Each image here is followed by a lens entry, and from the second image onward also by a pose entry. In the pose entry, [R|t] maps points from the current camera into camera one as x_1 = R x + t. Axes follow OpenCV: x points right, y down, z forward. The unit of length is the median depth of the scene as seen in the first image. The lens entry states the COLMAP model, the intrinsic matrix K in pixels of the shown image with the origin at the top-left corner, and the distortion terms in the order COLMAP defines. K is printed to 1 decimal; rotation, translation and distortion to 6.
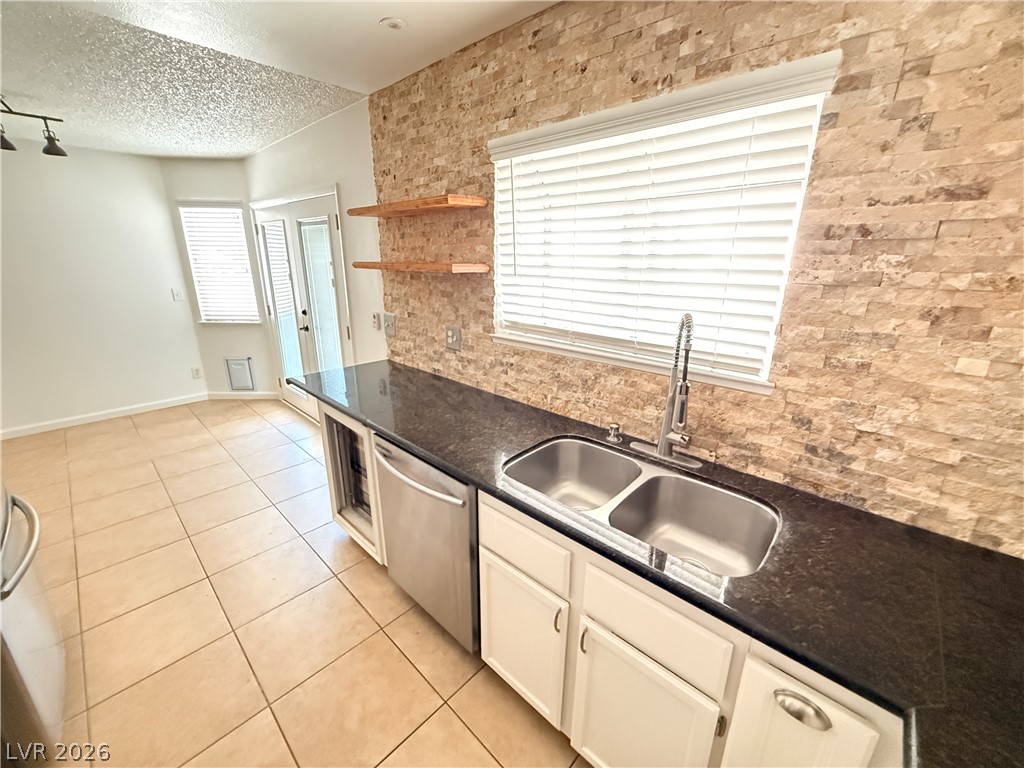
lens RADIAL K [[410.4, 0, 510.9], [0, 410.4, 386.6], [0, 0, 1]] dist [0.001361, -0.000323]
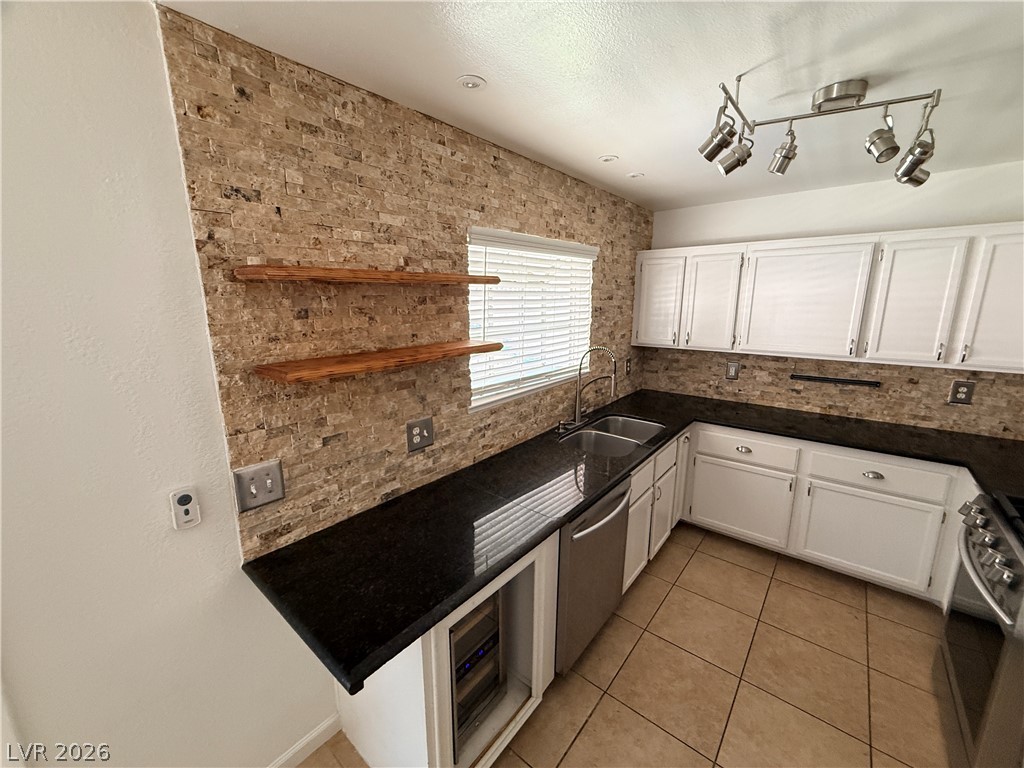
lens RADIAL K [[410.4, 0, 504.7], [0, 410.4, 383.7], [0, 0, 1]] dist [0.001361, -0.000323]
pose [[-0.055151, -0.221099, 0.973691, -1.017174], [0.301525, 0.925959, 0.227339, -0.383734], [-0.951862, 0.306130, 0.015600, 0.897513]]
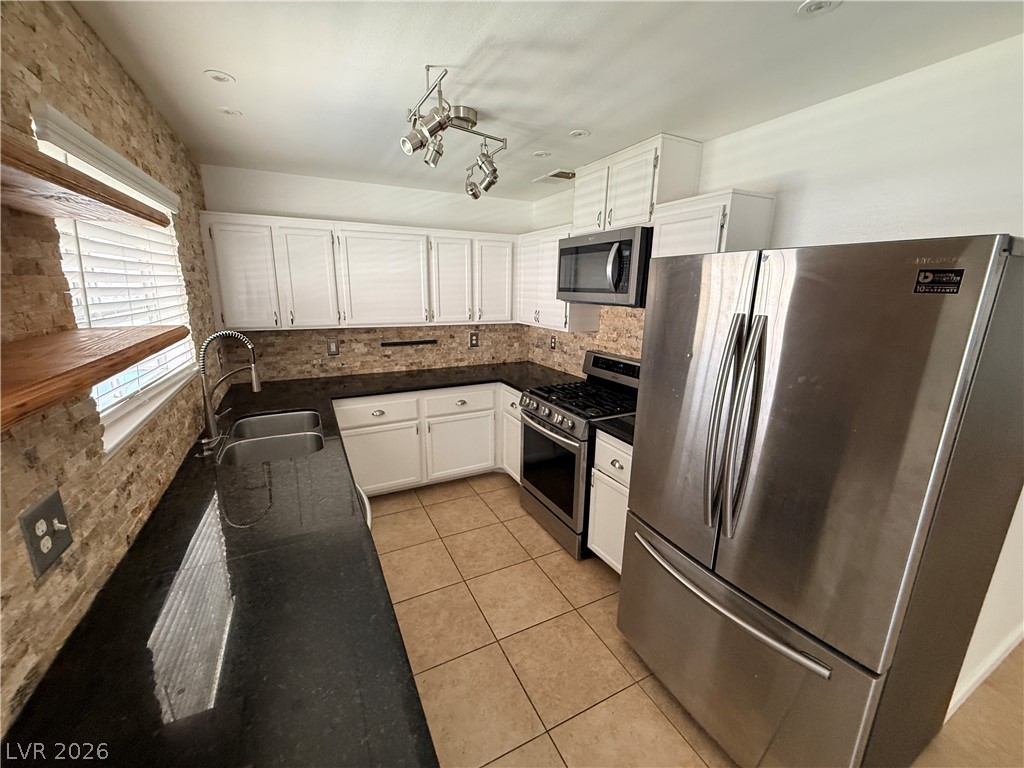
lens RADIAL K [[410.4, 0, 513.6], [0, 410.4, 384.0], [0, 0, 1]] dist [0.001361, -0.000323]
pose [[-0.940051, -0.106683, 0.323919, -0.729633], [0.073532, 0.864066, 0.497979, -0.439869], [-0.333014, 0.491944, -0.804421, 1.226859]]
